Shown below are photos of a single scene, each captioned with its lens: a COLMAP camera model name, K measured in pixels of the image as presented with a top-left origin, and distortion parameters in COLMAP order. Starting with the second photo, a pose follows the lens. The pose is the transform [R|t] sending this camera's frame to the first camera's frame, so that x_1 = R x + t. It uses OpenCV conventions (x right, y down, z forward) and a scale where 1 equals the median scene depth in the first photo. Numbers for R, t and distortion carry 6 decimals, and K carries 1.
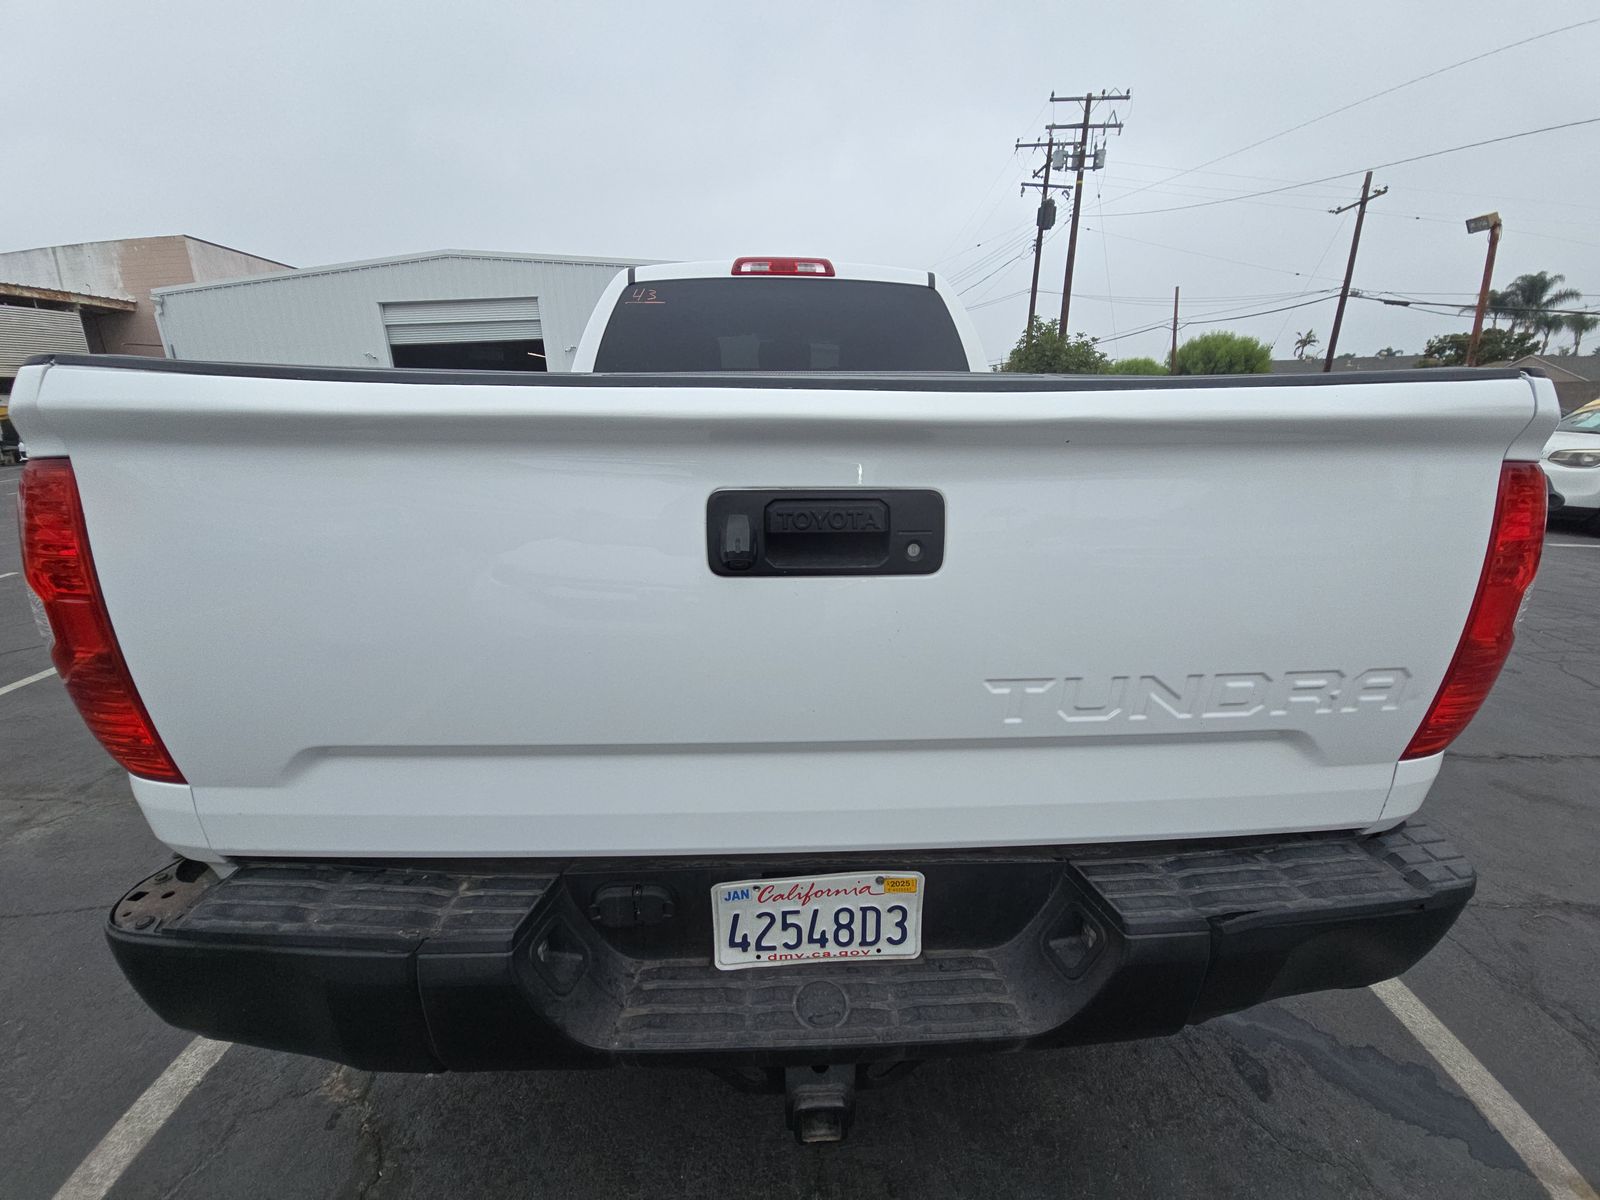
lens RADIAL K [[640.7, 0, 803.8], [0, 640.7, 616.2], [0, 0, 1]] dist [-0.001945, -0.004002]
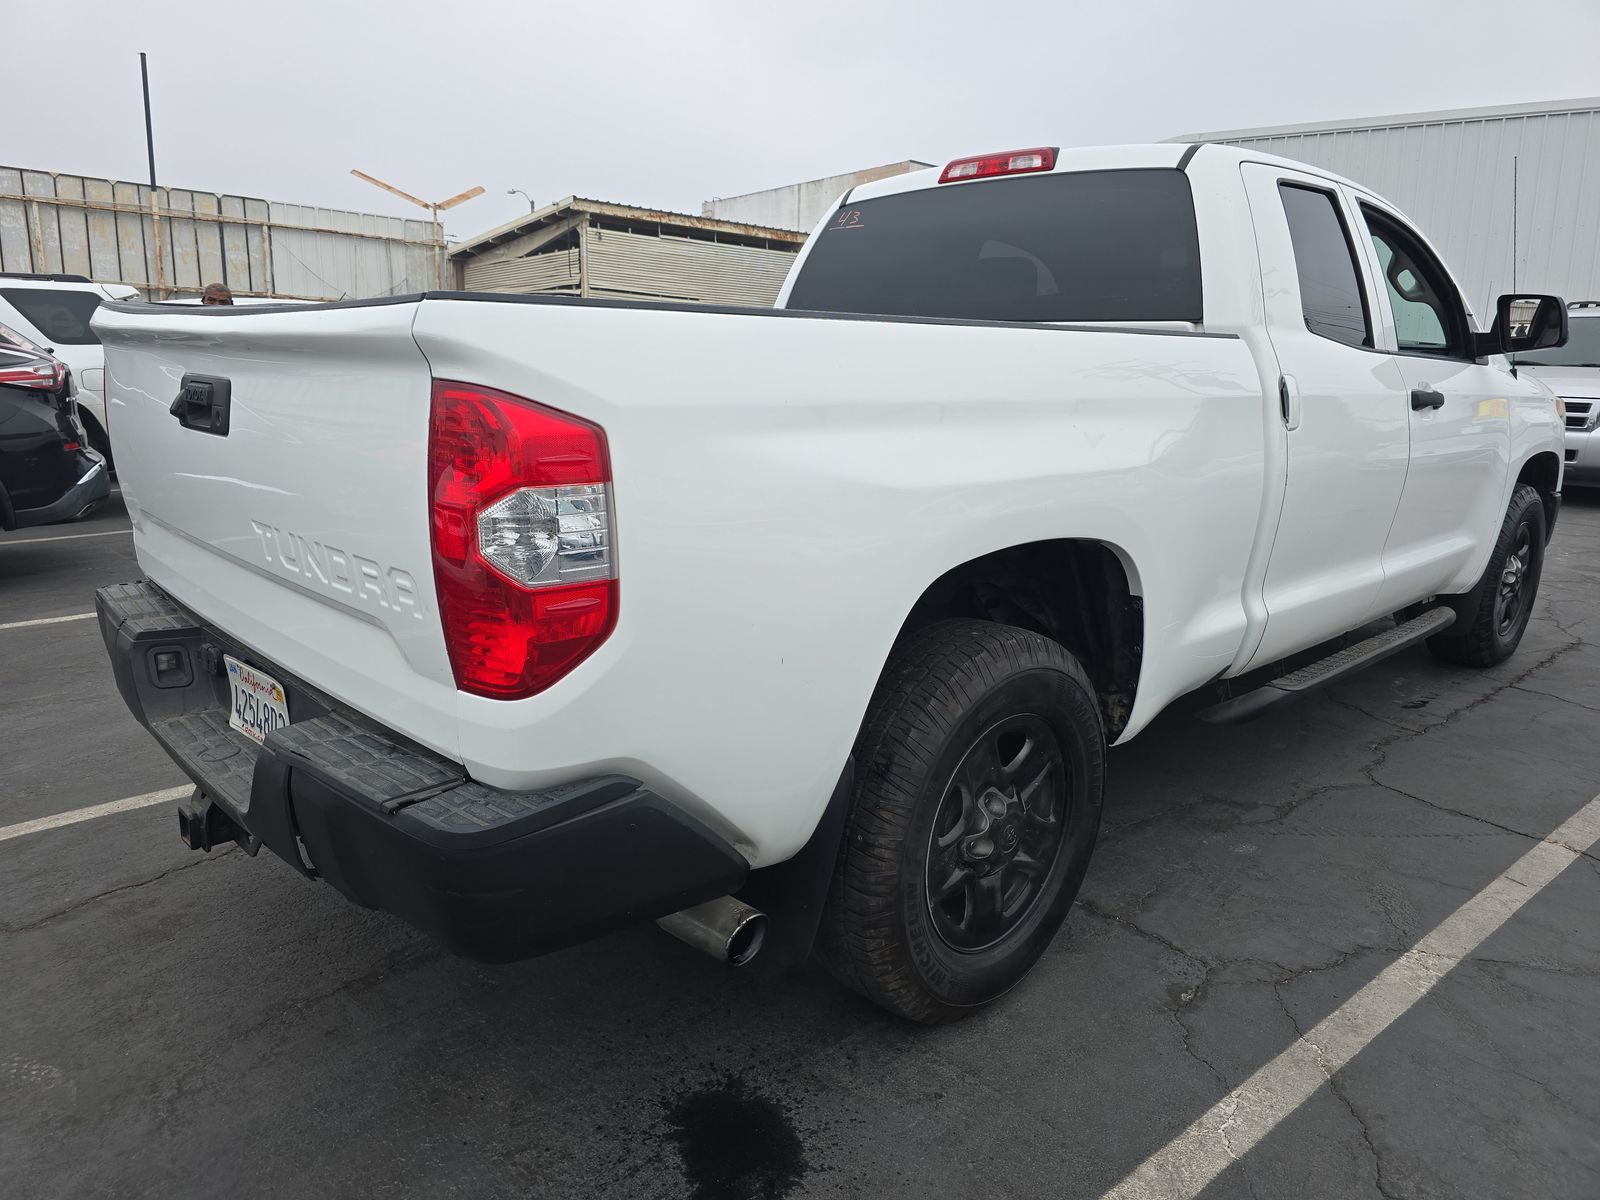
lens RADIAL K [[1072.4, 0, 803.4], [0, 1072.4, 601.9], [0, 0, 1]] dist [0.036587, -0.019167]
pose [[0.666772, 0.179716, -0.723268, 0.809568], [-0.250050, 0.968181, 0.010052, -0.015595], [0.702061, 0.174151, 0.690494, 0.072699]]
